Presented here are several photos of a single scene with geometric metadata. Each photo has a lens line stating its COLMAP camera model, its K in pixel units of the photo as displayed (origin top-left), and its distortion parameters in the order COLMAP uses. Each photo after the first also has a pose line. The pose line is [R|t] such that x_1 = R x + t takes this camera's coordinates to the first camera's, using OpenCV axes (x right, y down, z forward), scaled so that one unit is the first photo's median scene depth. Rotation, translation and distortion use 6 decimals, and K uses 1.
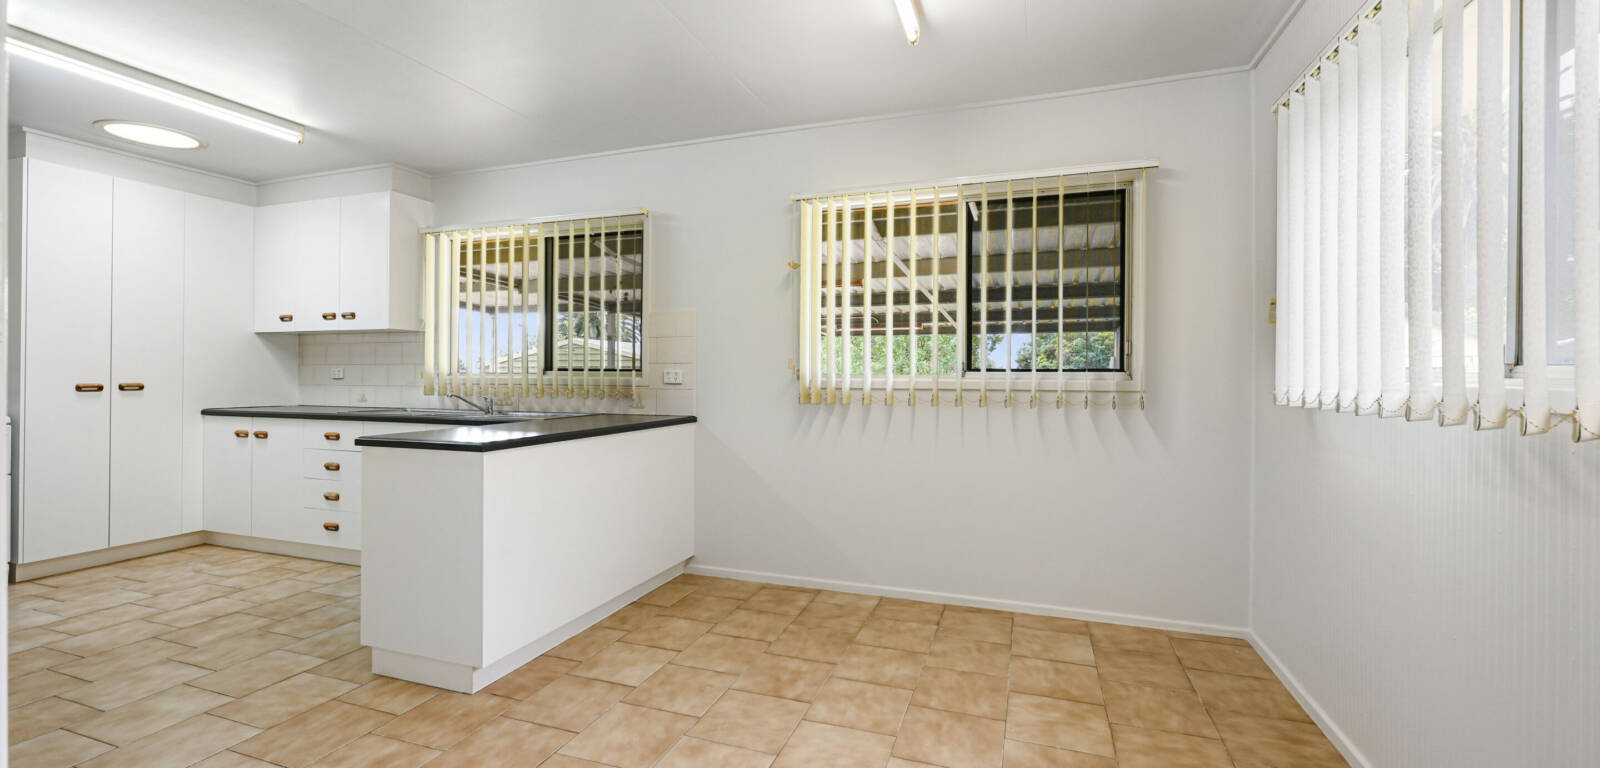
lens RADIAL K [[647.8, 0, 797.9], [0, 647.8, 374.6], [0, 0, 1]] dist [0.000615, 0.000788]
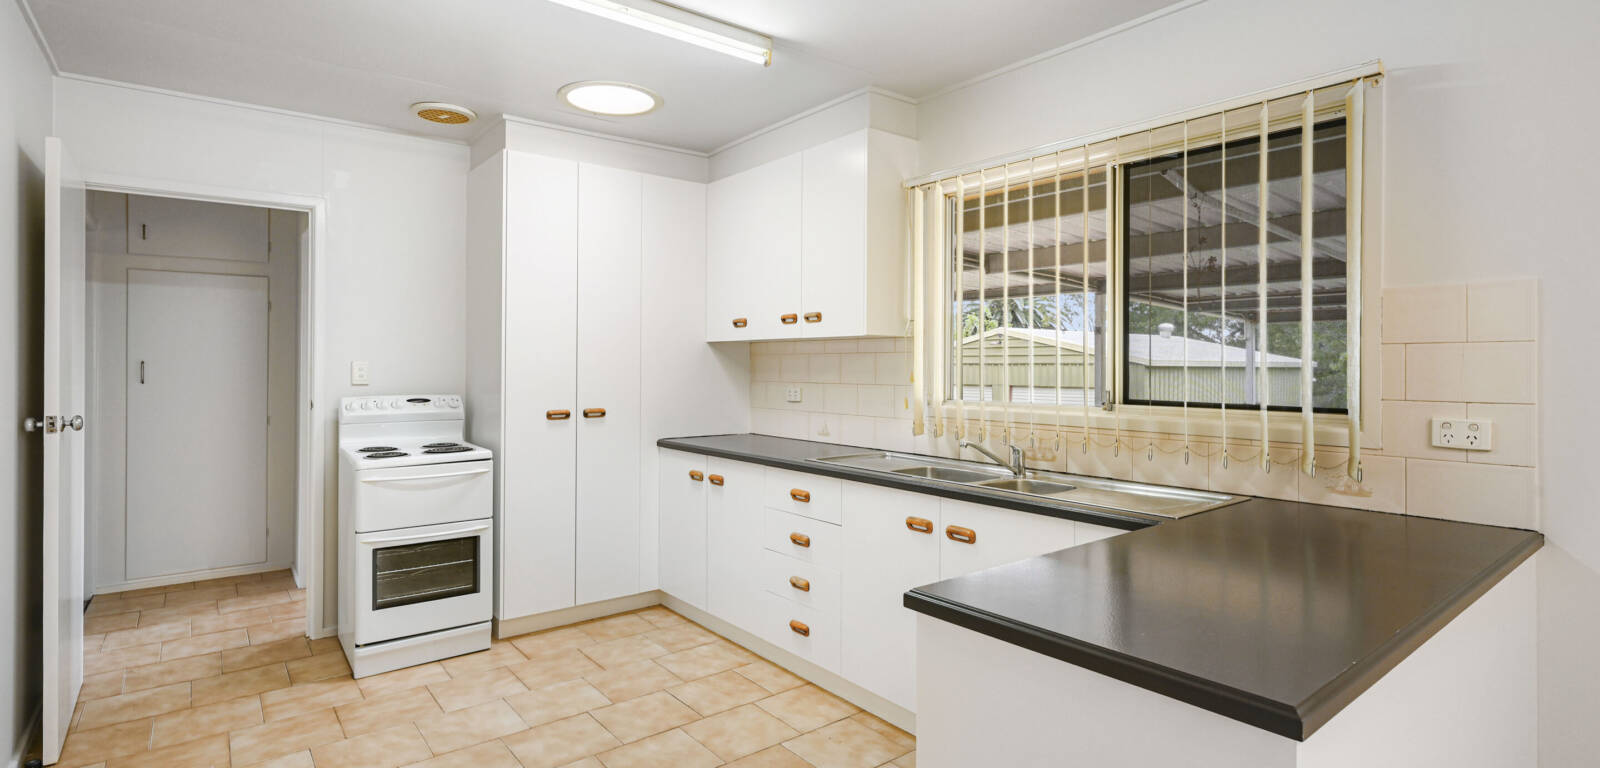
lens RADIAL K [[763.5, 0, 801.0], [0, 763.5, 374.6], [0, 0, 1]] dist [0.004276, 0.000230]
pose [[0.848840, 0.004975, -0.528627, -0.276938], [0.000859, 0.999941, 0.010791, -0.039283], [0.528649, -0.009614, 0.848786, 0.300700]]
